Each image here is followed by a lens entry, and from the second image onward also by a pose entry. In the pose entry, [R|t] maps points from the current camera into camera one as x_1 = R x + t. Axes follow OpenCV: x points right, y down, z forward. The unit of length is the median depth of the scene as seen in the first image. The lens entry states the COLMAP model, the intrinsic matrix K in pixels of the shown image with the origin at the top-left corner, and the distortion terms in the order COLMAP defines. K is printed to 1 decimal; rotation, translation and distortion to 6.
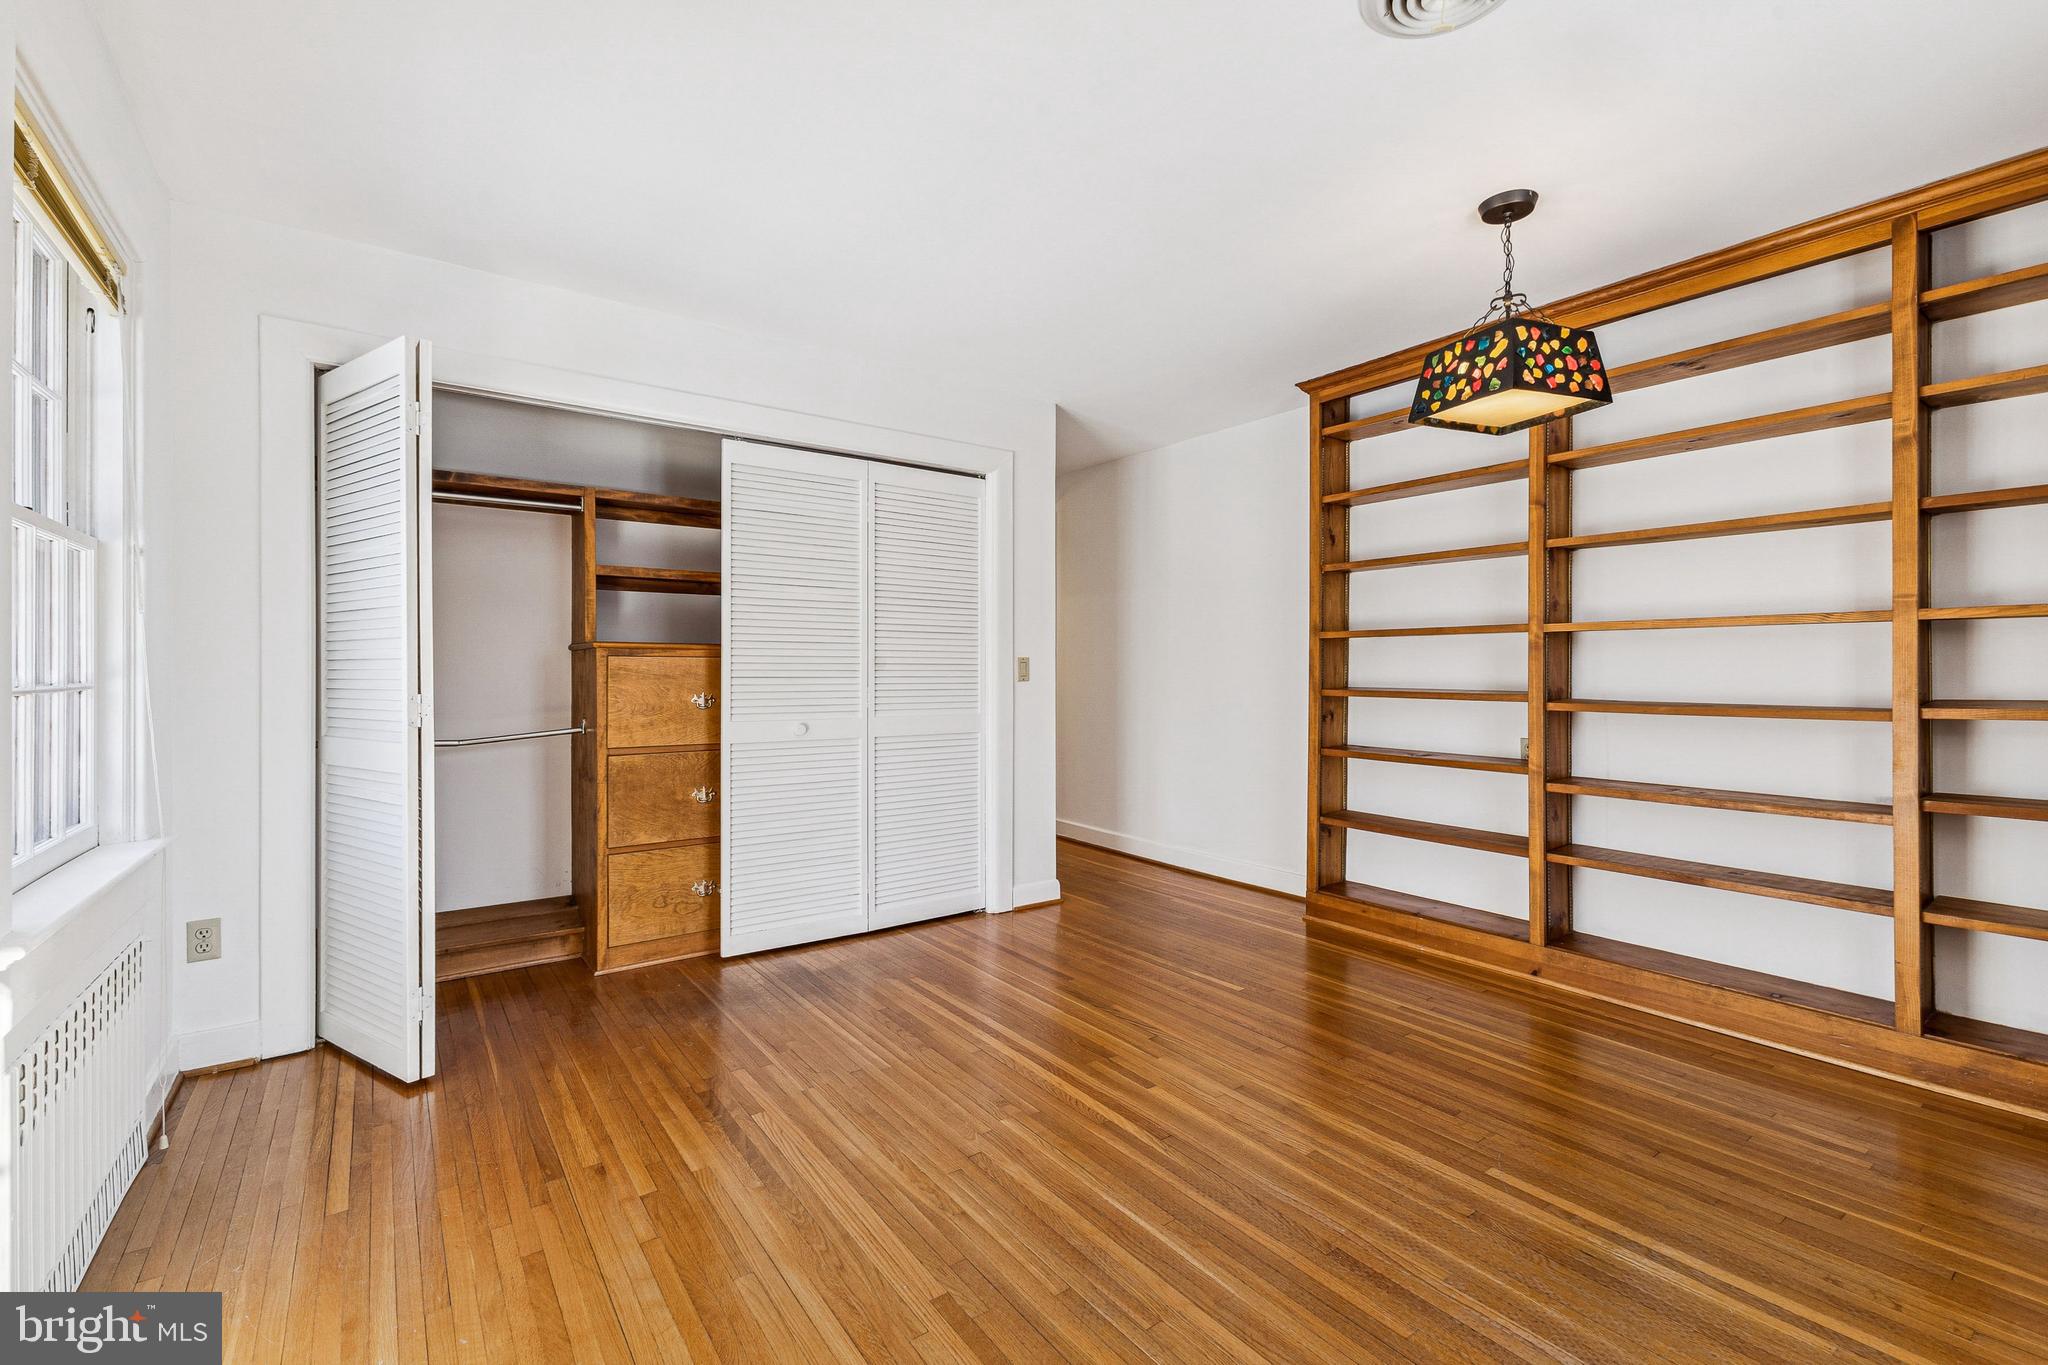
lens RADIAL K [[888.4, 0, 1023.9], [0, 888.4, 679.0], [0, 0, 1]] dist [0.013452, -0.000264]
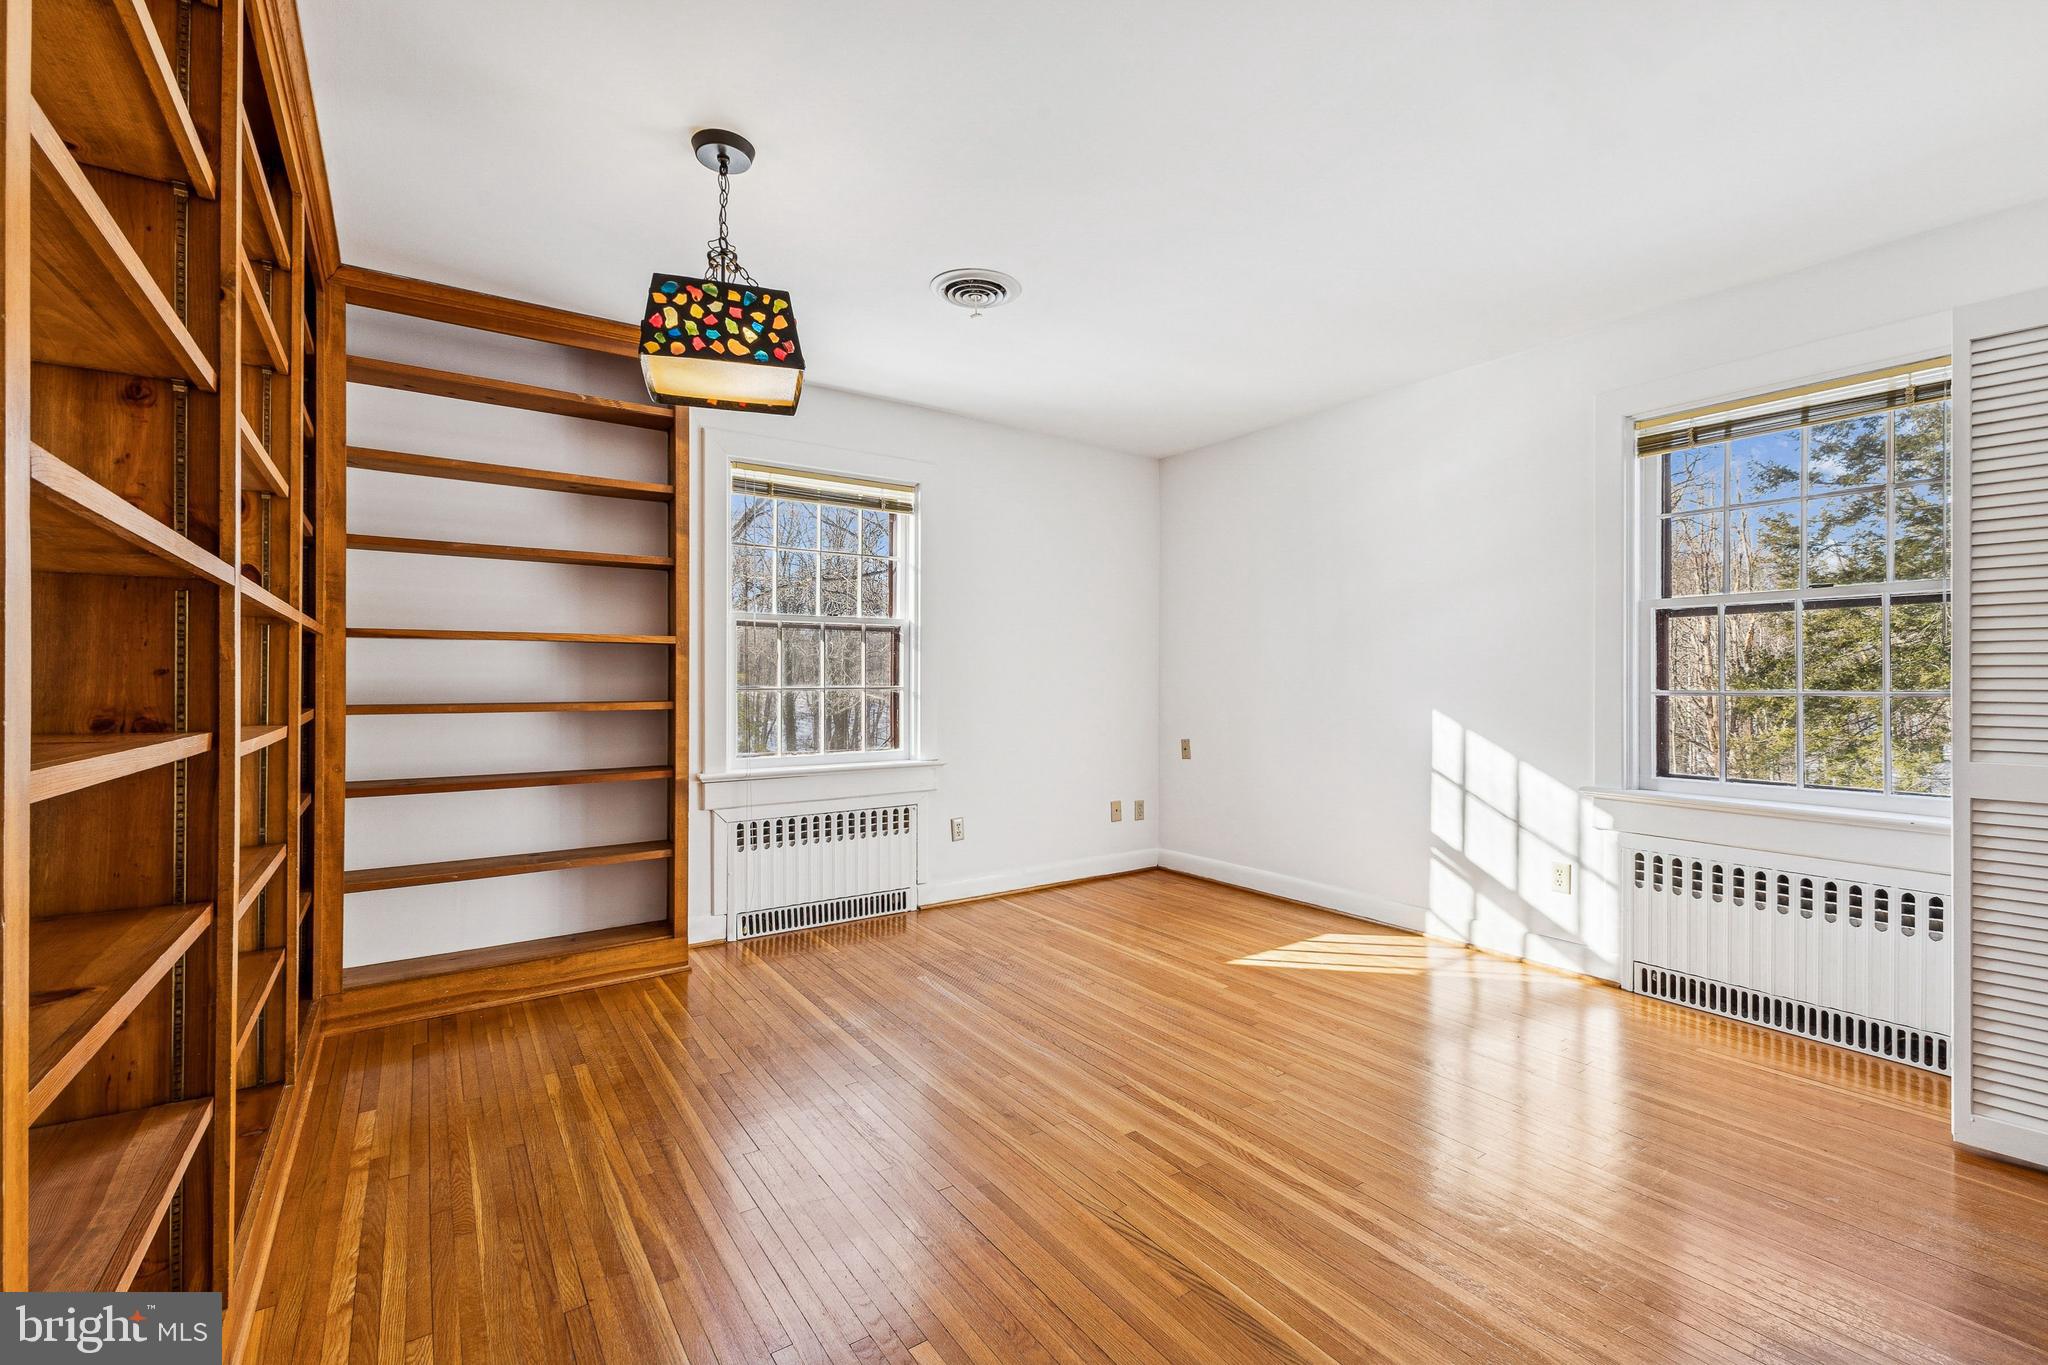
lens RADIAL K [[888.4, 0, 1023.9], [0, 888.4, 679.0], [0, 0, 1]] dist [0.013452, -0.000264]
pose [[-0.999557, -0.001657, 0.029713, 0.237693], [-0.001816, 0.999984, -0.005343, -0.001489], [-0.029704, -0.005395, -0.999544, 2.014141]]
